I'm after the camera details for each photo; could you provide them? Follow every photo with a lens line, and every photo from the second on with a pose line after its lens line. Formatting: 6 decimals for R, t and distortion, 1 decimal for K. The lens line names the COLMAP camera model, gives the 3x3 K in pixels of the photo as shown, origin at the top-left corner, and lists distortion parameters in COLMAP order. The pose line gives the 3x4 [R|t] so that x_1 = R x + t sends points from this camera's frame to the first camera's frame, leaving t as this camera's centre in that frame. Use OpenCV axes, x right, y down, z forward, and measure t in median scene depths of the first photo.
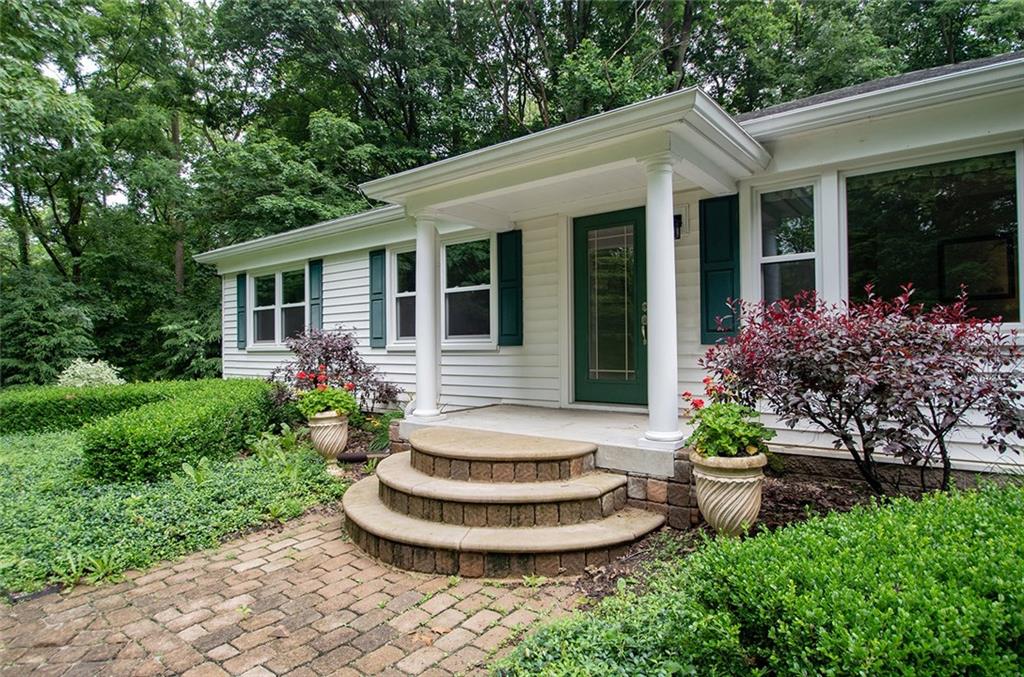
lens RADIAL K [[561.1, 0, 512.0], [0, 561.1, 338.5], [0, 0, 1]] dist [0.001361, 0.000076]
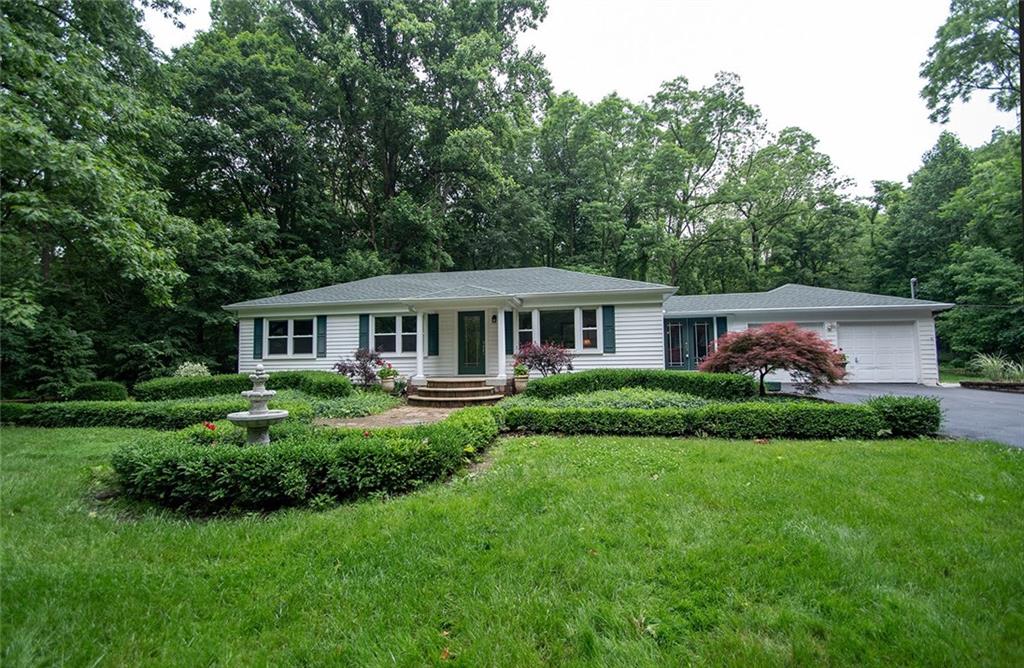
lens RADIAL K [[462.4, 0, 502.6], [0, 462.4, 331.1], [0, 0, 1]] dist [0.001962, -0.010588]
pose [[0.879348, 0.034016, 0.474963, -0.640453], [-0.003197, 0.997845, -0.065544, 0.033933], [-0.476168, 0.056118, 0.877562, -0.937456]]
